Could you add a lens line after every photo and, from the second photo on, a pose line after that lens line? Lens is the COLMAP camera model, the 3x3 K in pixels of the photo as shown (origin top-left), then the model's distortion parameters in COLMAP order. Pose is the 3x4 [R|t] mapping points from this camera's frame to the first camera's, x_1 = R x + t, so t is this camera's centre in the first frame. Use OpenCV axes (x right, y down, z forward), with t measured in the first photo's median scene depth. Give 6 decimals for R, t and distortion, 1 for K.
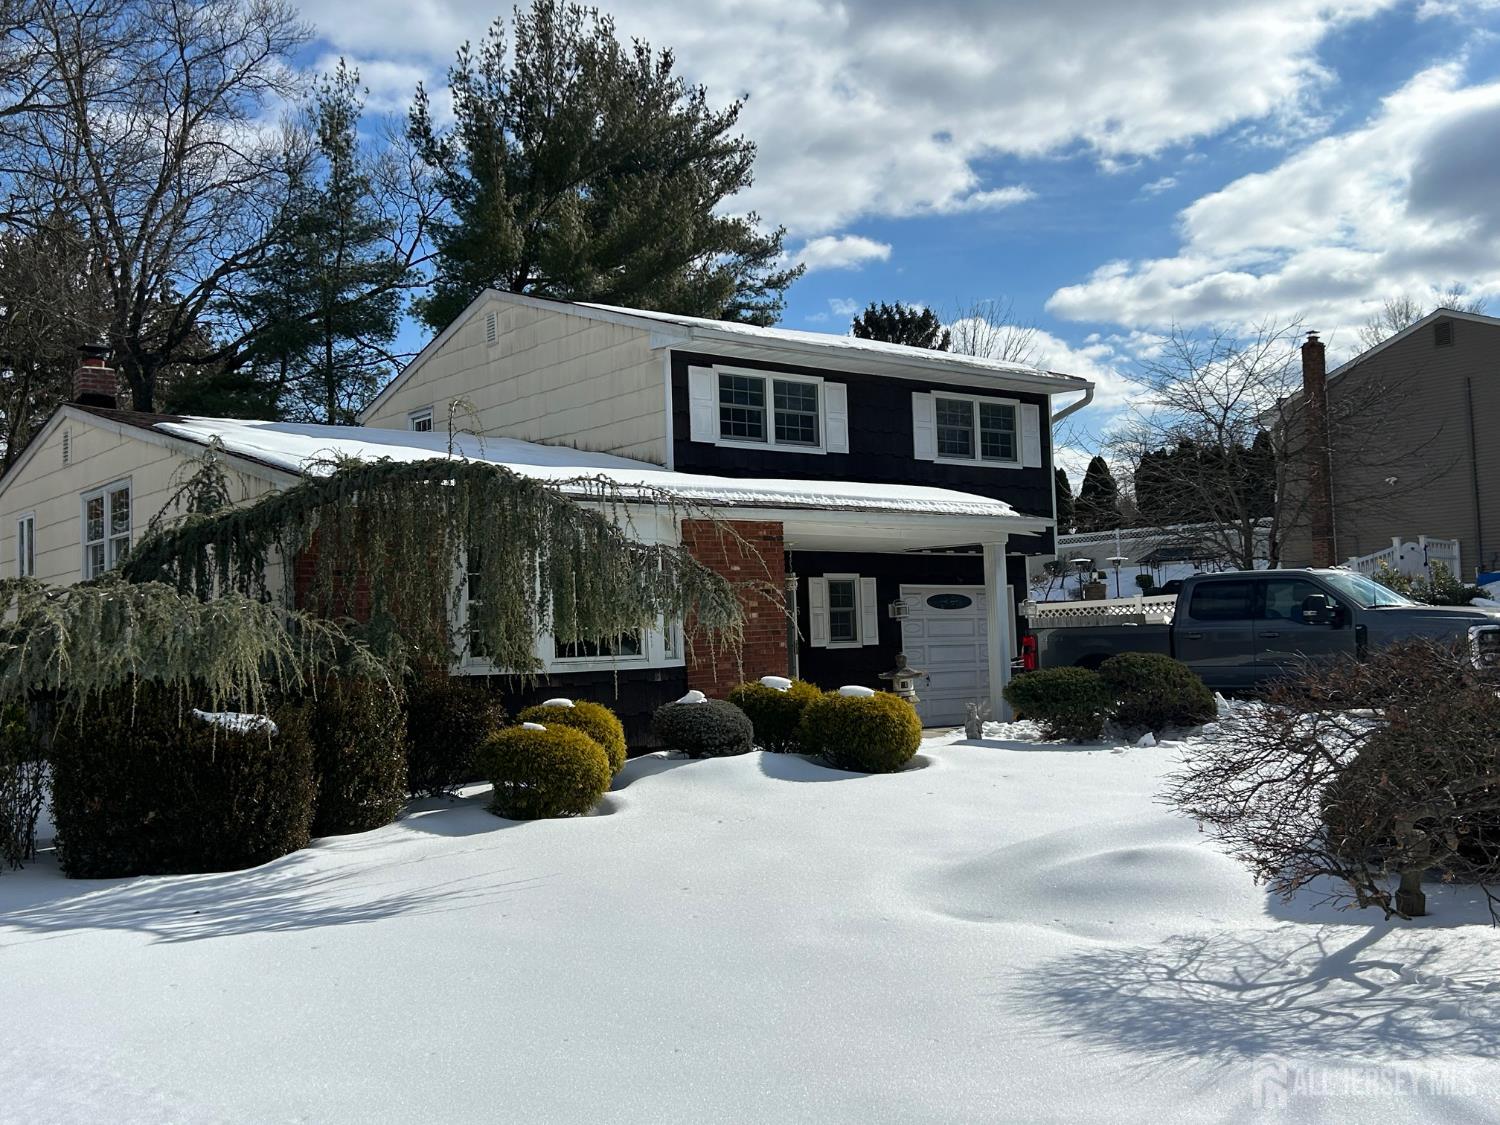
lens RADIAL K [[1511.1, 0, 749.1], [0, 1511.1, 564.2], [0, 0, 1]] dist [0.033649, 0.000000]
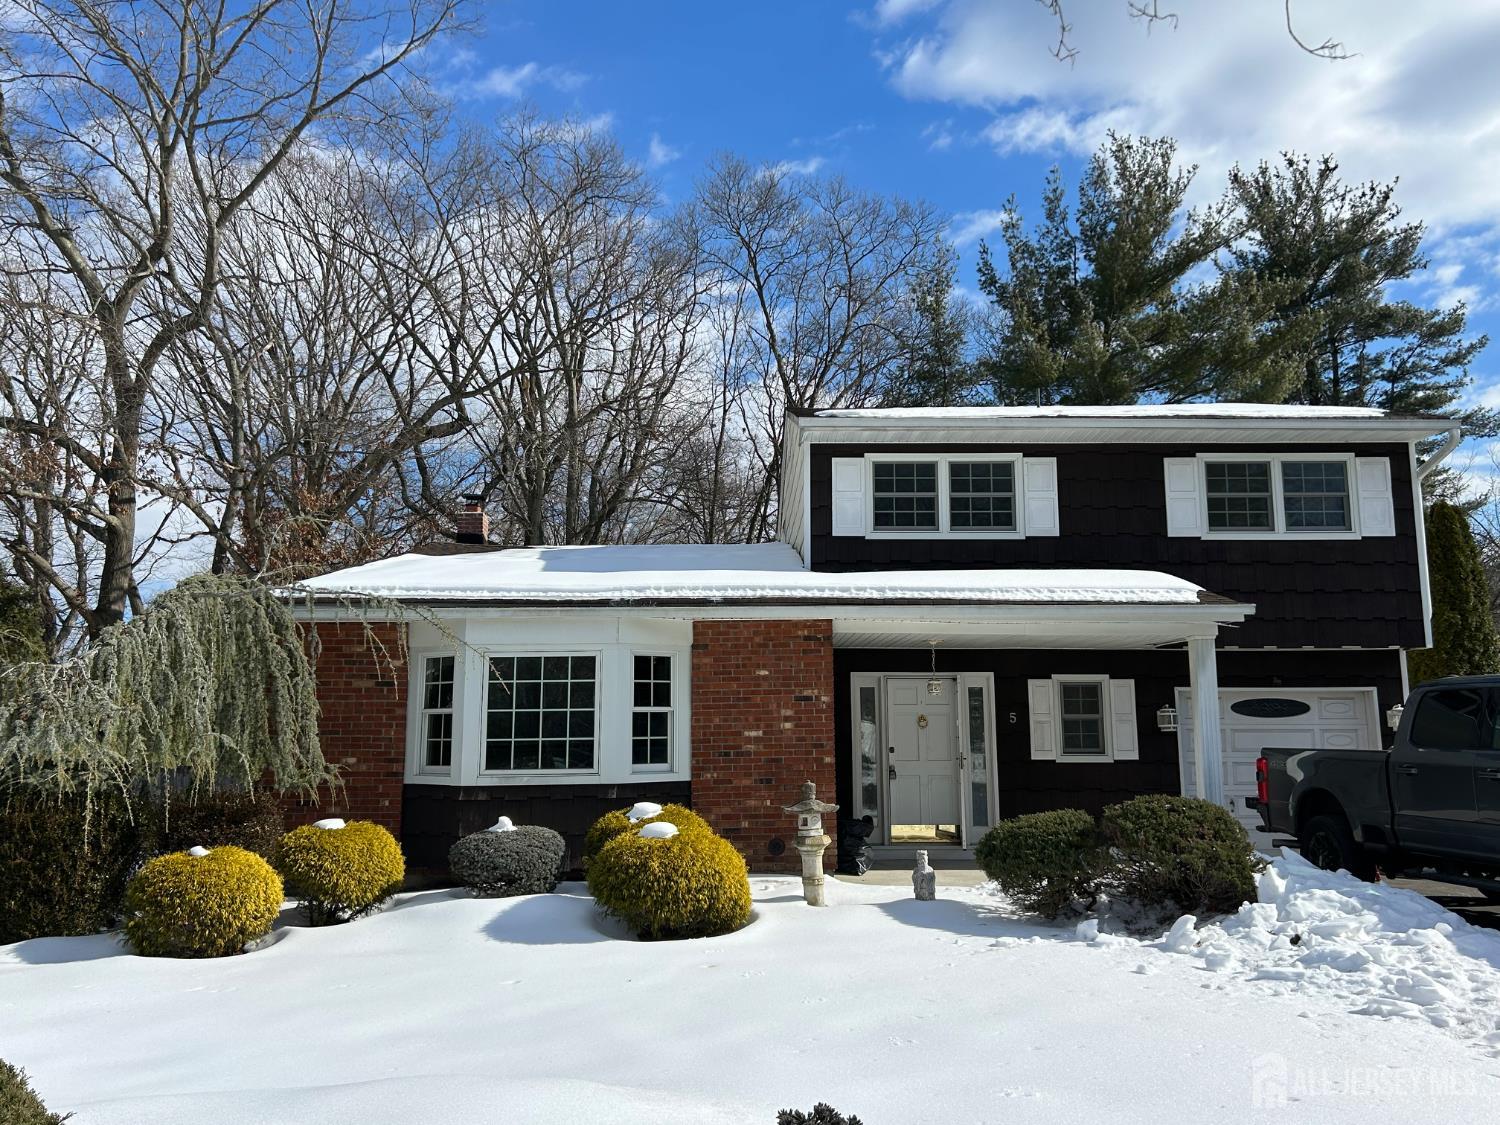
lens RADIAL K [[1246.1, 0, 759.3], [0, 1246.1, 498.8], [0, 0, 1]] dist [0.002698, -0.004852]
pose [[0.789091, -0.090962, -0.607503, 0.381275], [0.012362, 0.991126, -0.132346, -0.001478], [0.614151, 0.096923, 0.783214, 0.339467]]
